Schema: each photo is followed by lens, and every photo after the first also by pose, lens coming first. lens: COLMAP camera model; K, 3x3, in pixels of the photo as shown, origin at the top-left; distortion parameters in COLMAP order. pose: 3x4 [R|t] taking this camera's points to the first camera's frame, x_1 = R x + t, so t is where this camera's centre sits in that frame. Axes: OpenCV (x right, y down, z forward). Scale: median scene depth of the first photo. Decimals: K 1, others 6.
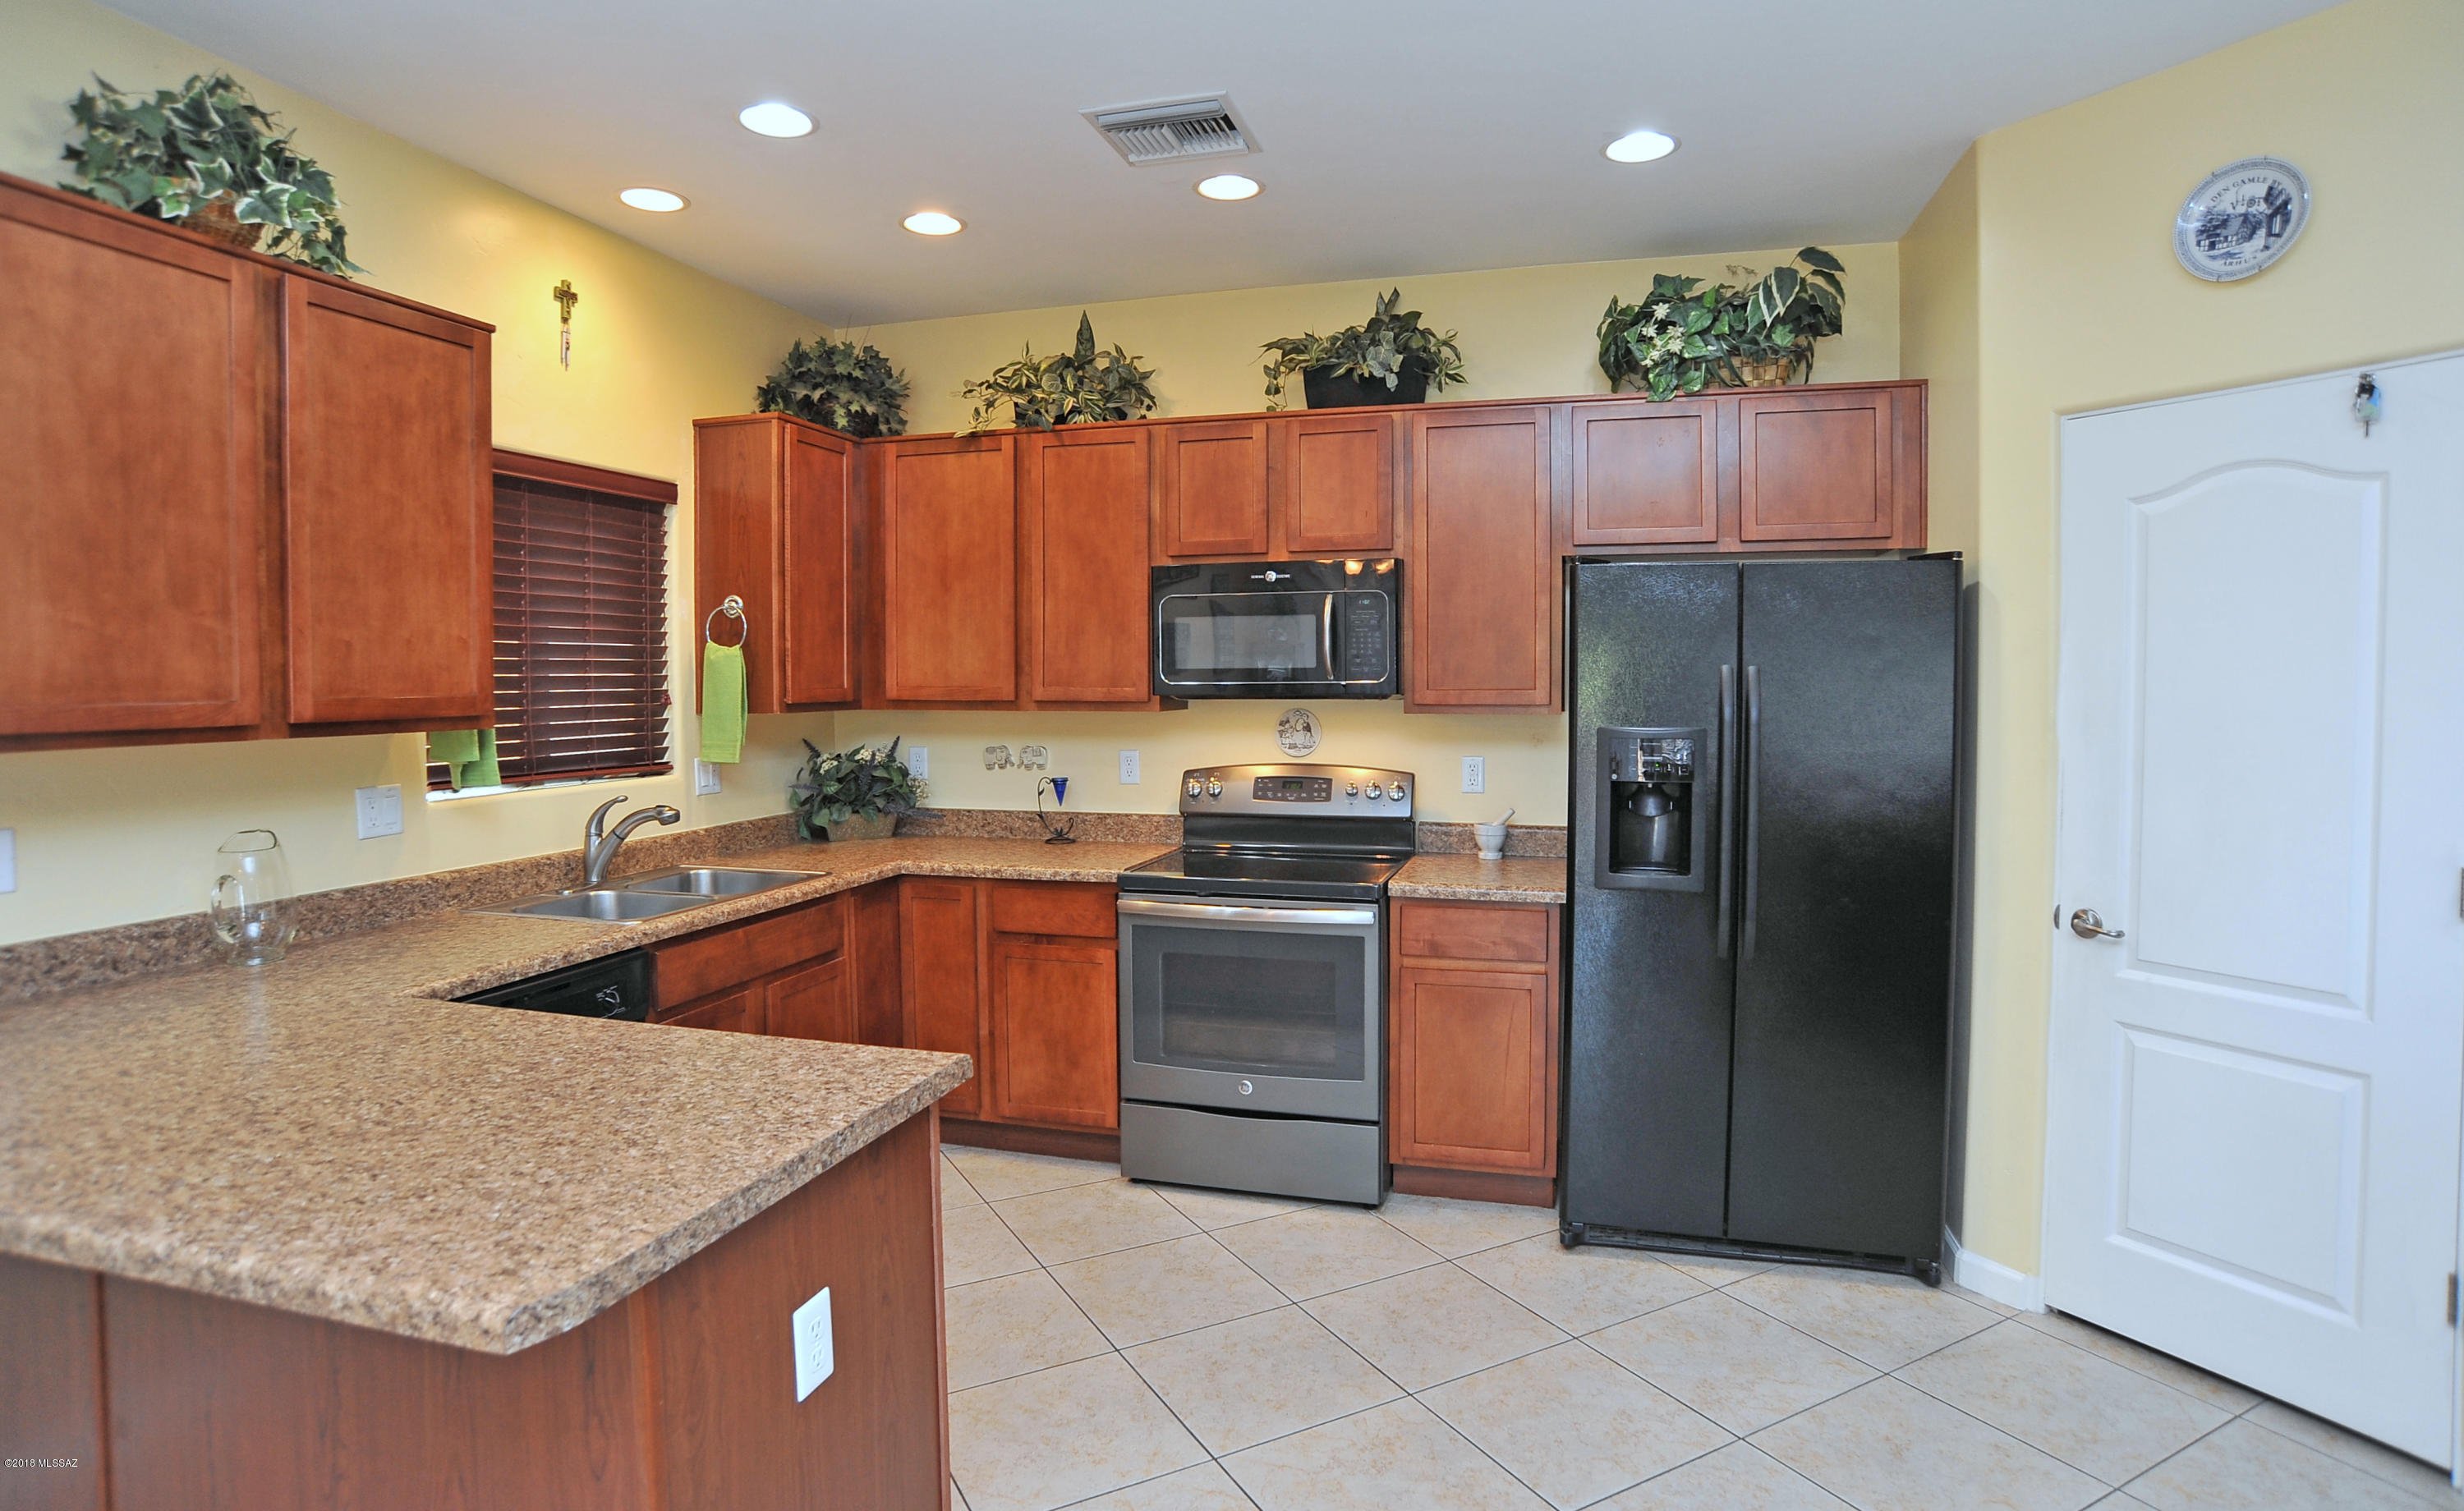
lens RADIAL K [[1287.8, 0, 1228.1], [0, 1287.8, 711.5], [0, 0, 1]] dist [-0.095463, 0.041407]
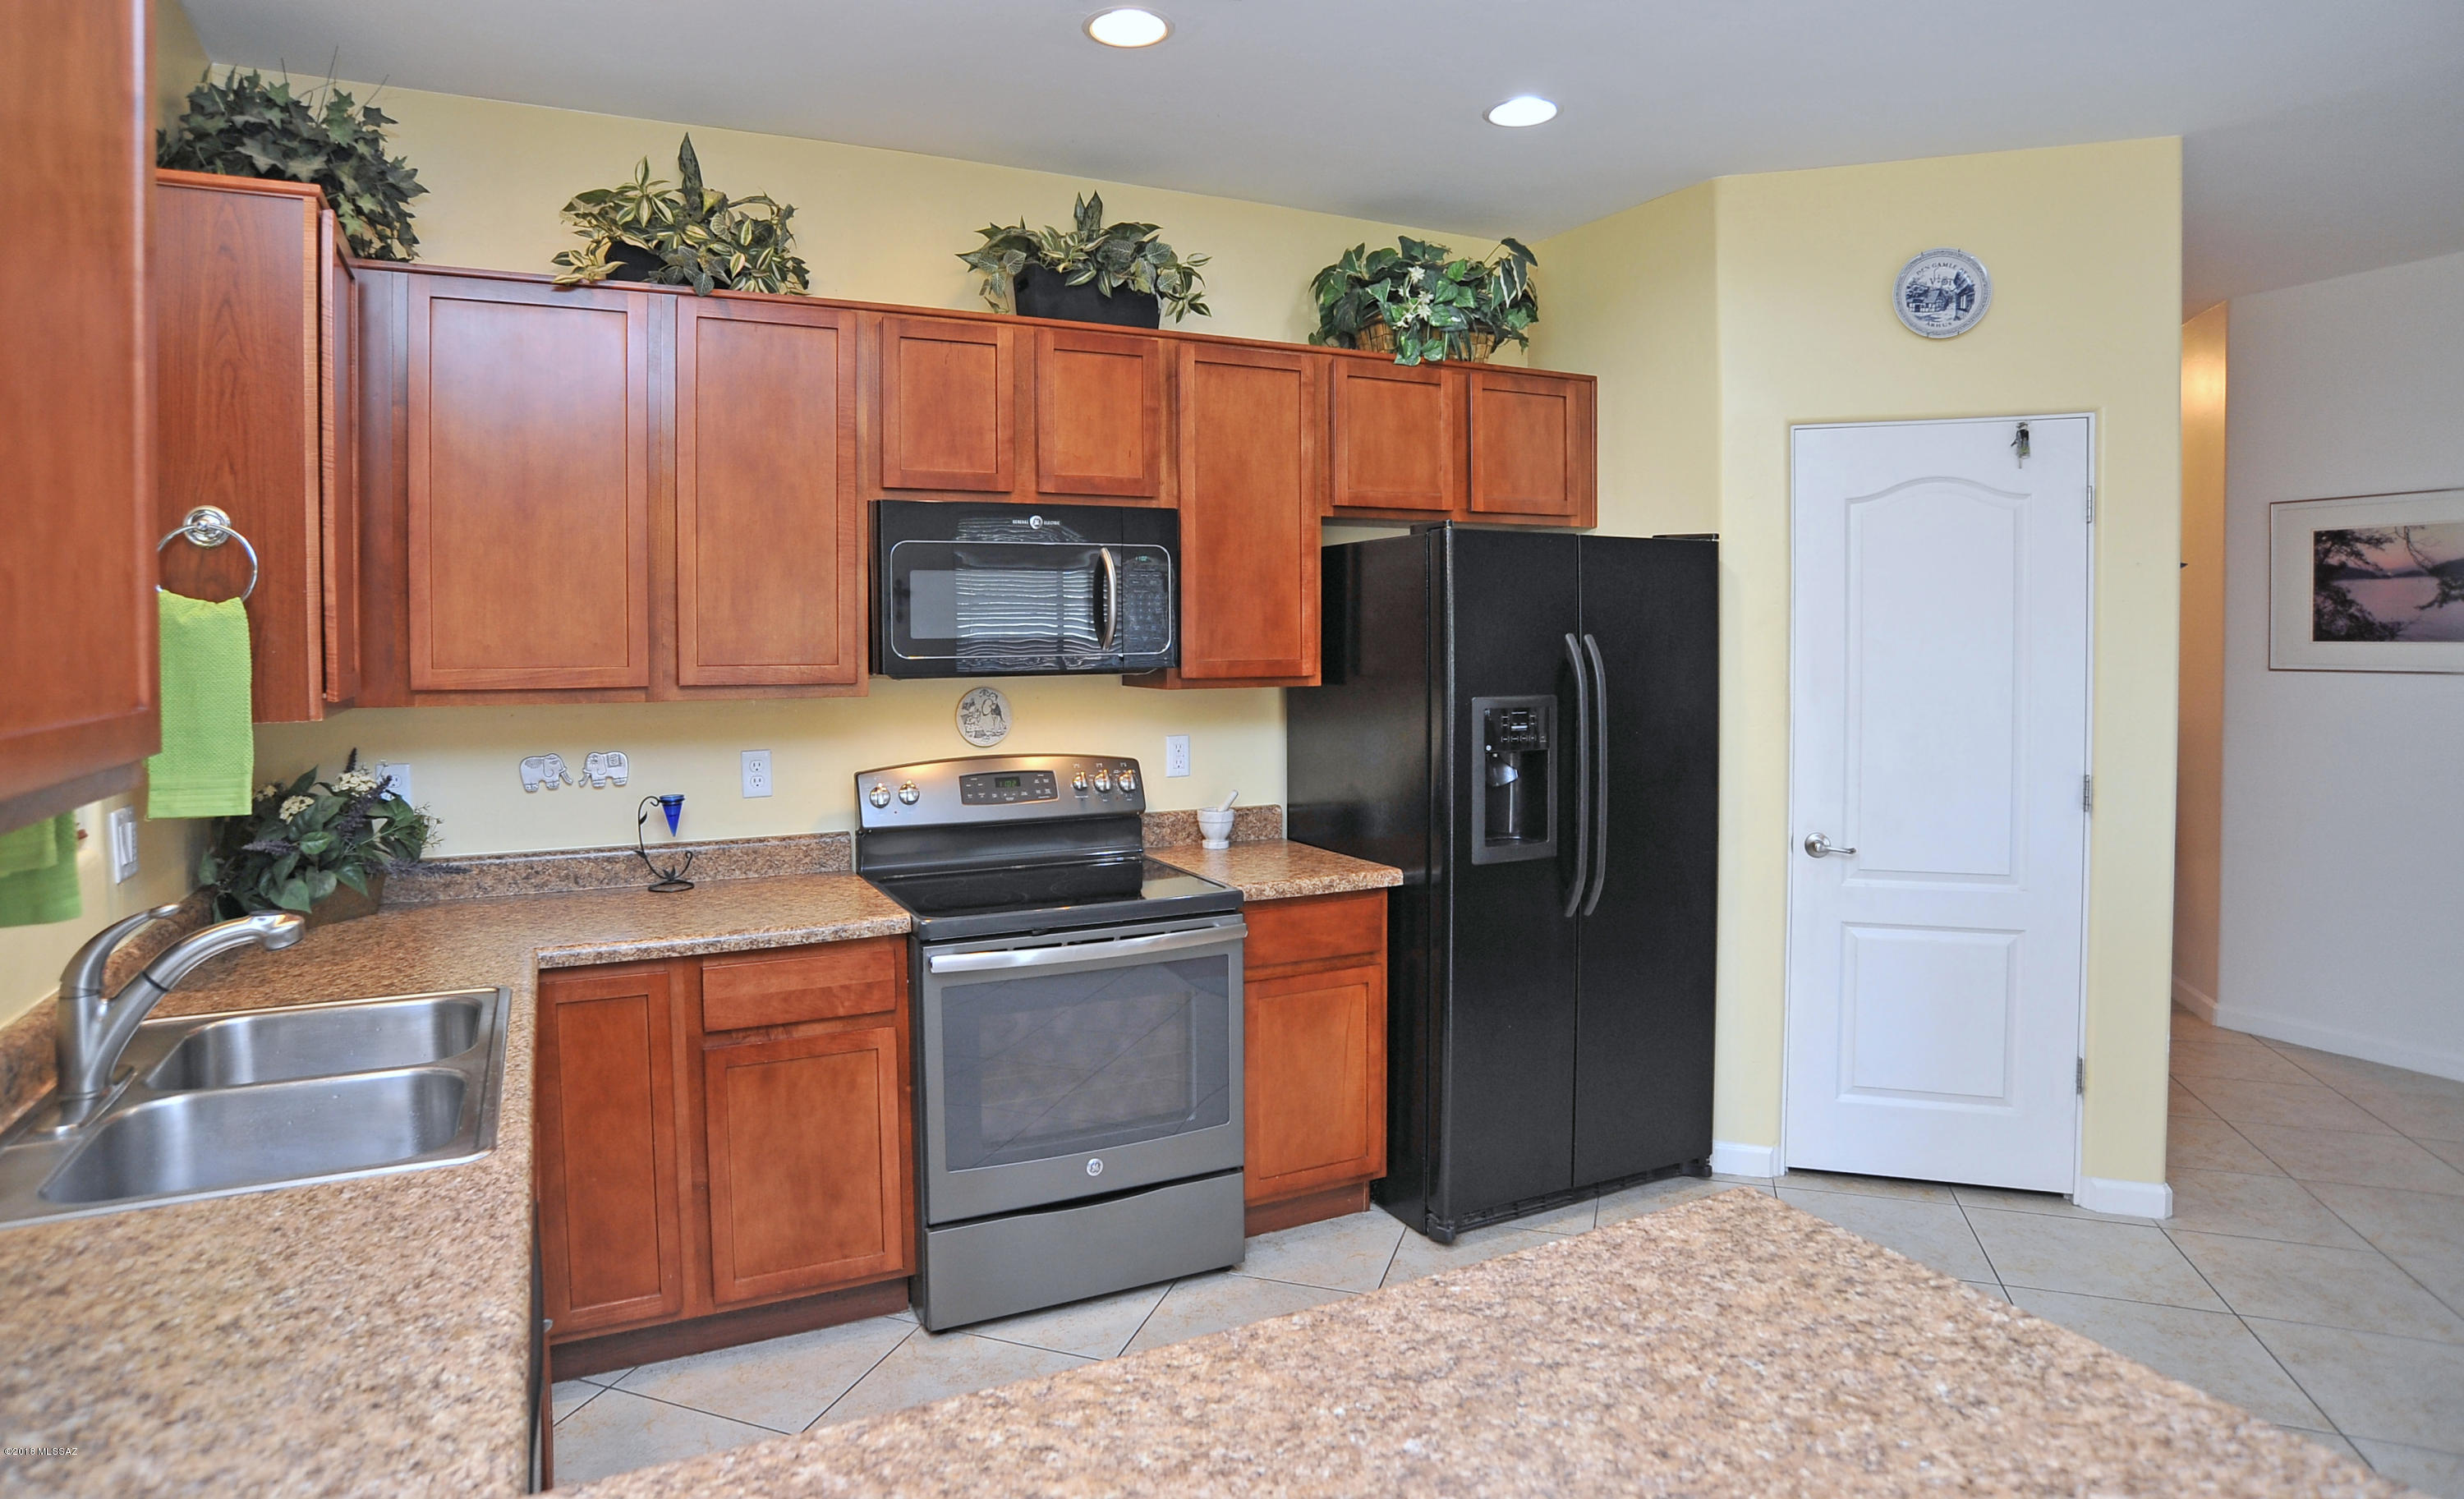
lens RADIAL K [[1340.8, 0, 1163.3], [0, 1340.8, 669.8], [0, 0, 1]] dist [-0.109382, 0.054485]
pose [[0.751845, -0.019411, 0.659054, -0.456057], [0.022543, 0.999739, 0.003728, -0.015012], [-0.658954, 0.012054, 0.752087, 0.328596]]
